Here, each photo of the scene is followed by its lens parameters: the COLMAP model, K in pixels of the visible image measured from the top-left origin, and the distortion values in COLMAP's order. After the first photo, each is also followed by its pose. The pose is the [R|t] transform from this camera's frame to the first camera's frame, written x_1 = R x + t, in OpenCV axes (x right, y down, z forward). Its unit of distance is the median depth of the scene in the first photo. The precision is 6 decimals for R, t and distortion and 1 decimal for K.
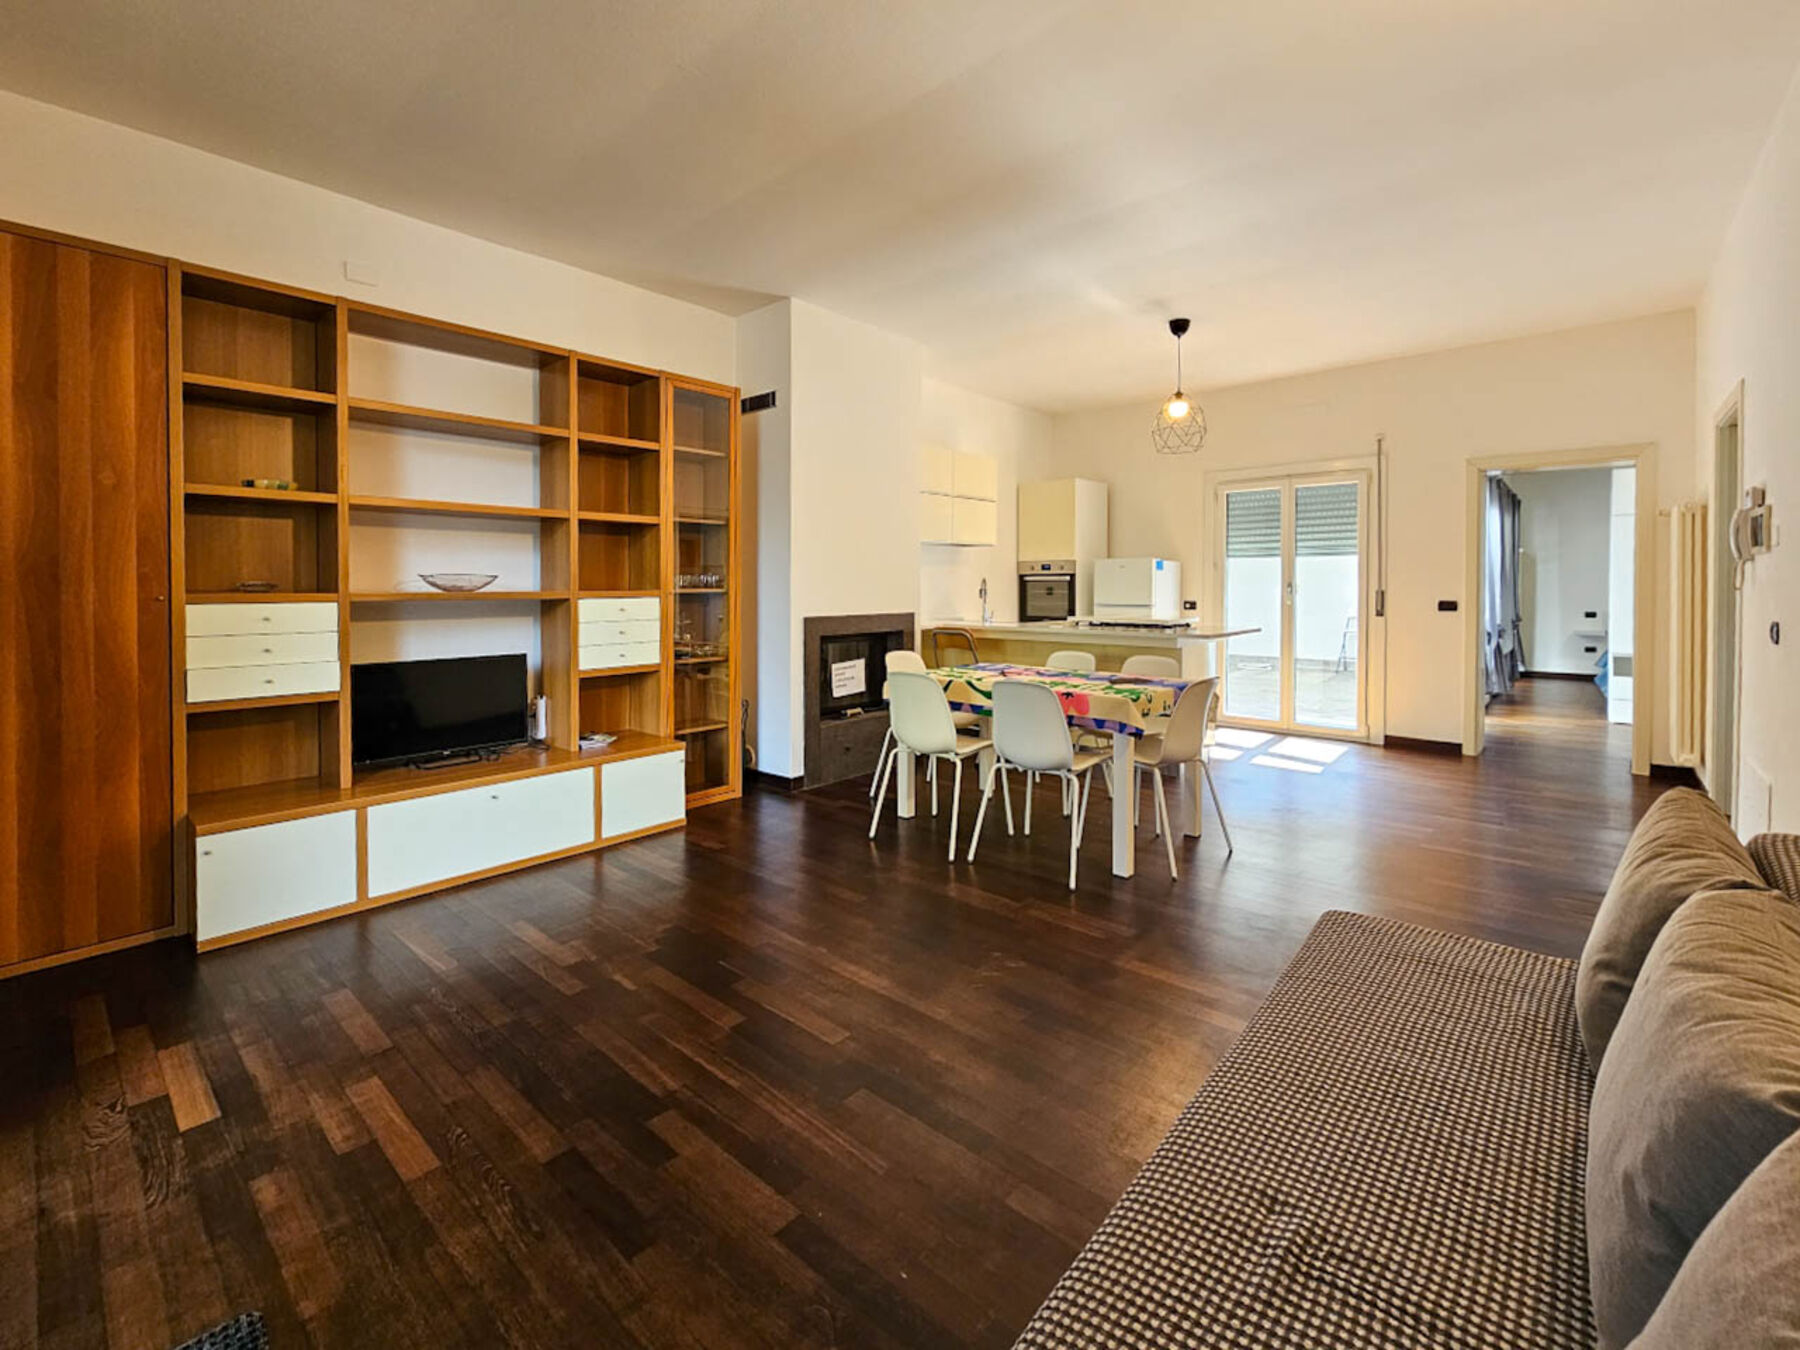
lens RADIAL K [[790.9, 0, 888.5], [0, 790.9, 586.7], [0, 0, 1]] dist [0.000467, -0.000012]
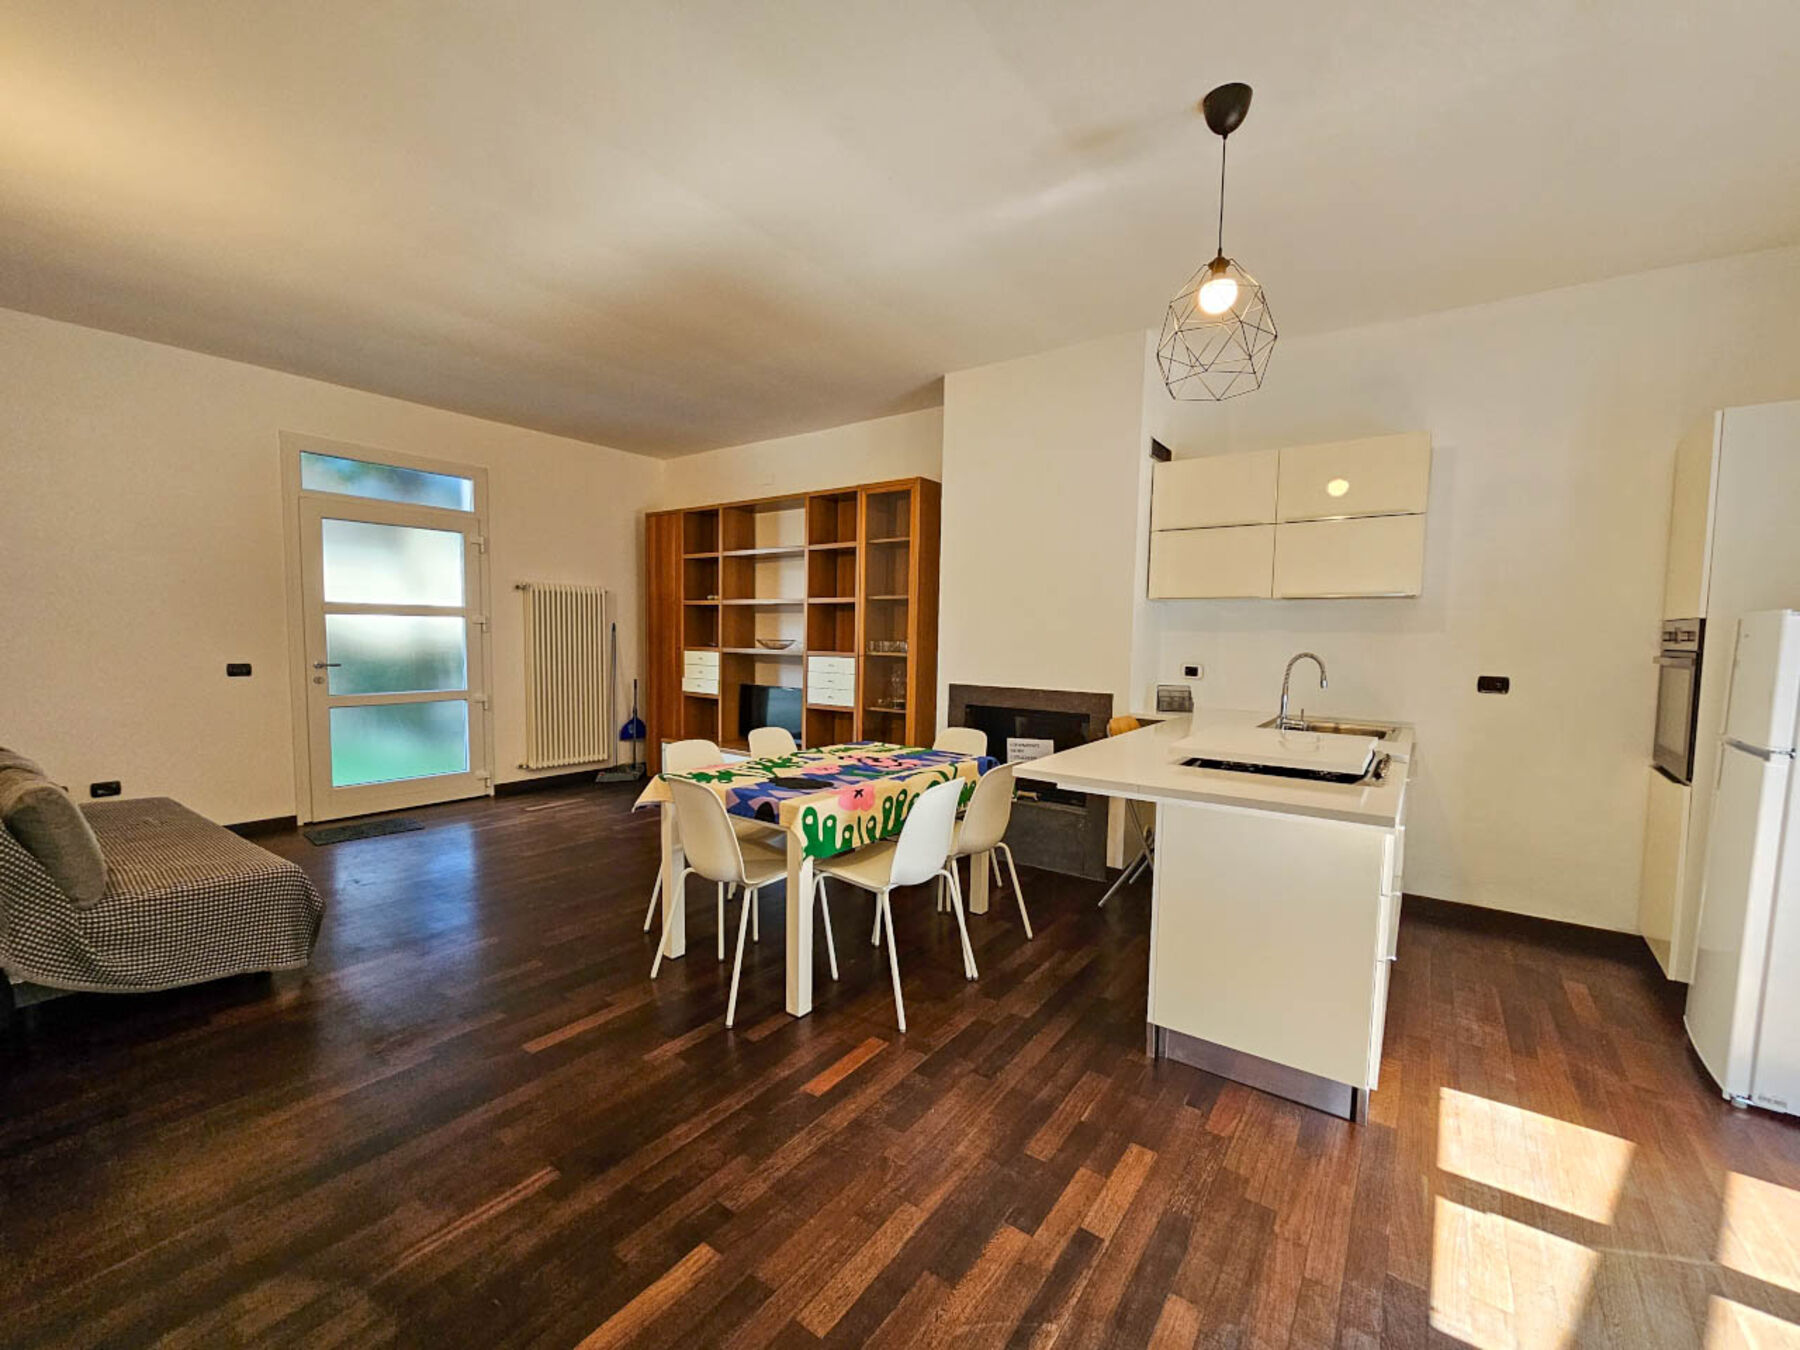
lens RADIAL K [[738.4, 0, 896.5], [0, 738.4, 688.3], [0, 0, 1]] dist [-0.000368, 0.000094]
pose [[0.108467, 0.074222, -0.991325, 0.954318], [-0.020773, 0.997160, 0.072386, -0.026744], [0.993883, 0.012741, 0.109701, 0.923472]]
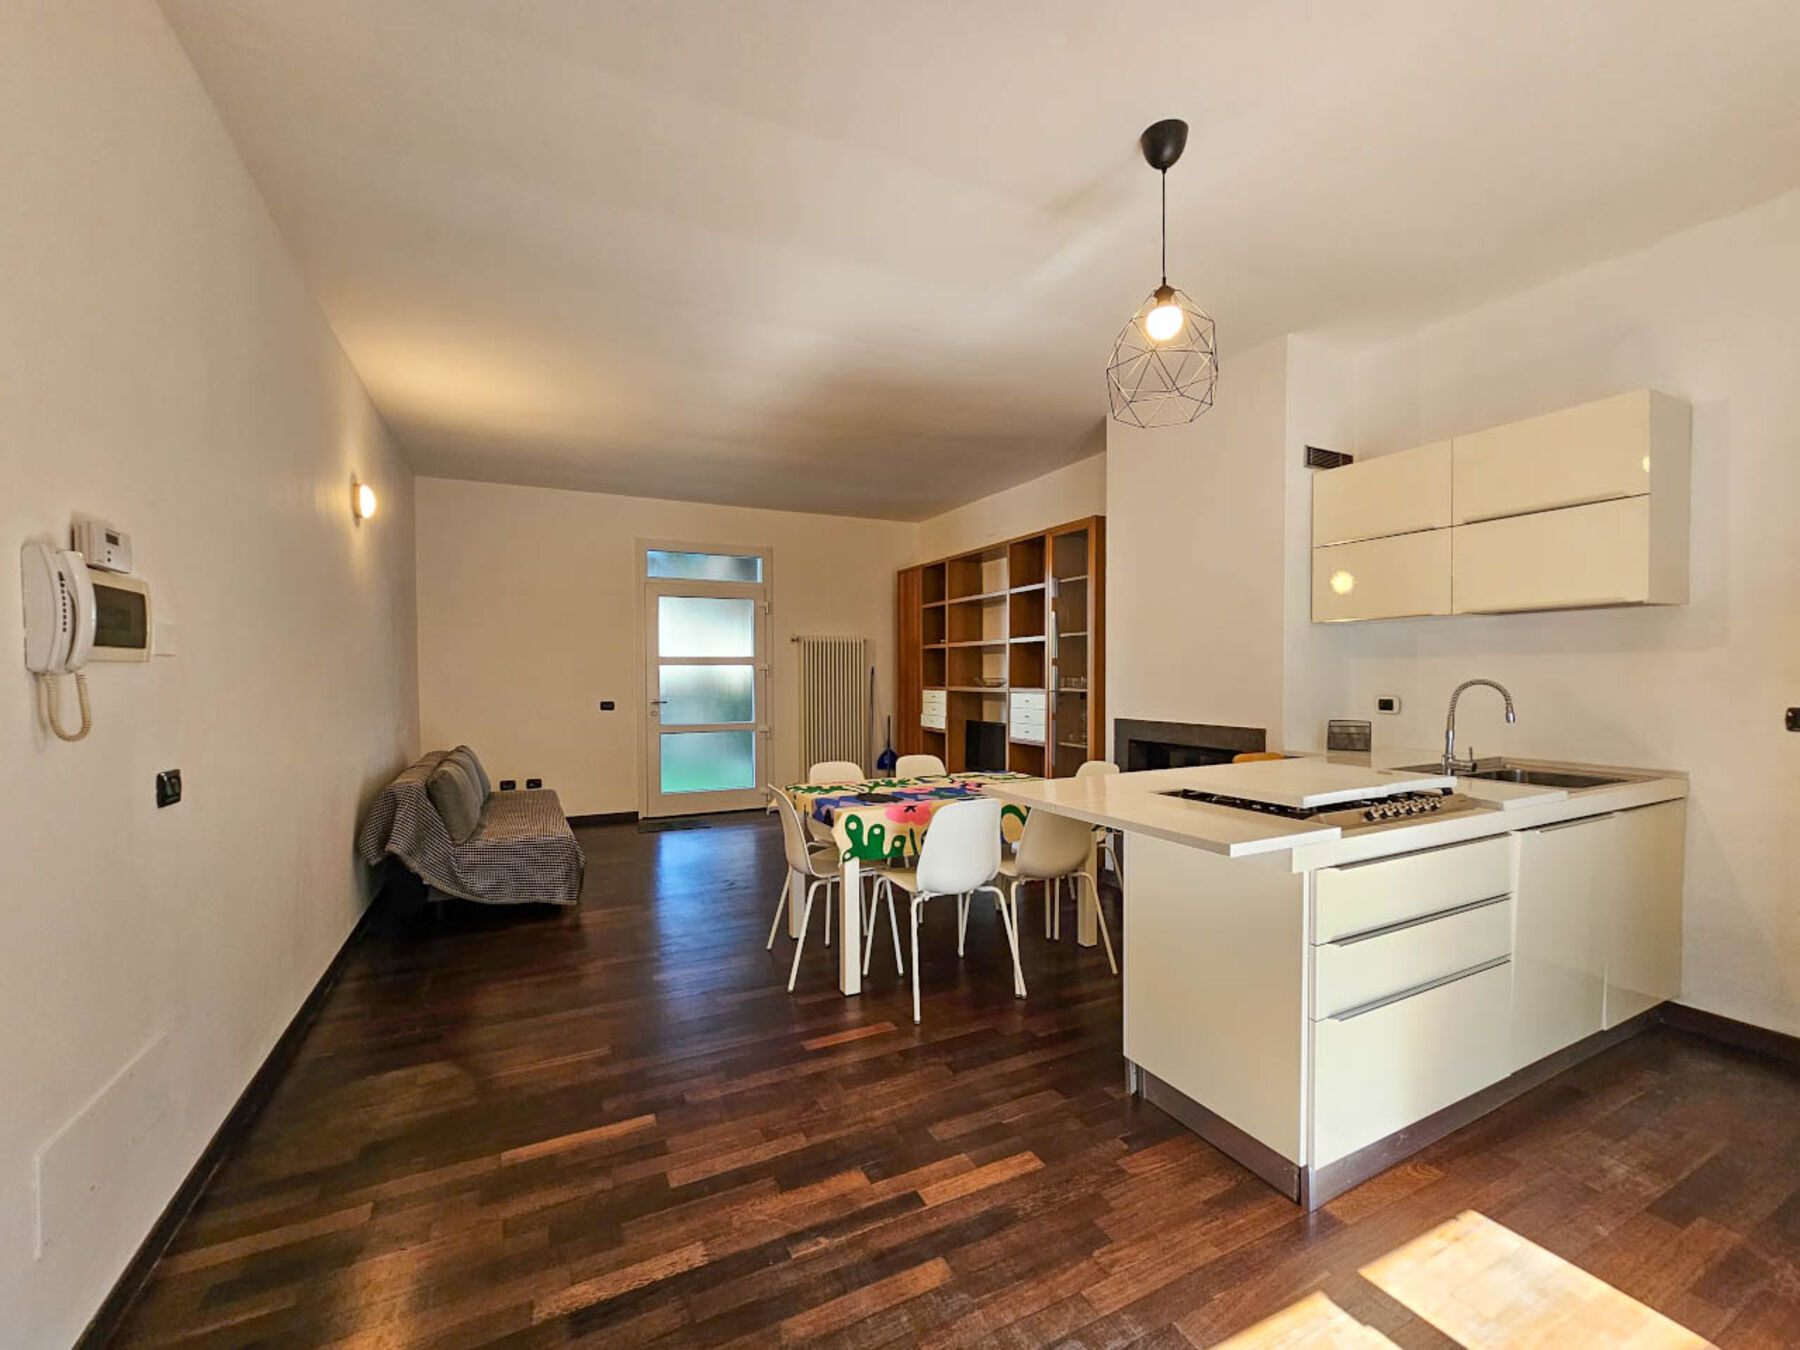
lens RADIAL K [[741.0, 0, 900.9], [0, 741.0, 690.1], [0, 0, 1]] dist [0.001745, -0.002537]
pose [[-0.360931, 0.020270, -0.932372, 1.004989], [0.000533, 0.999768, 0.021529, -0.020992], [0.932592, 0.007274, -0.360859, 1.220215]]
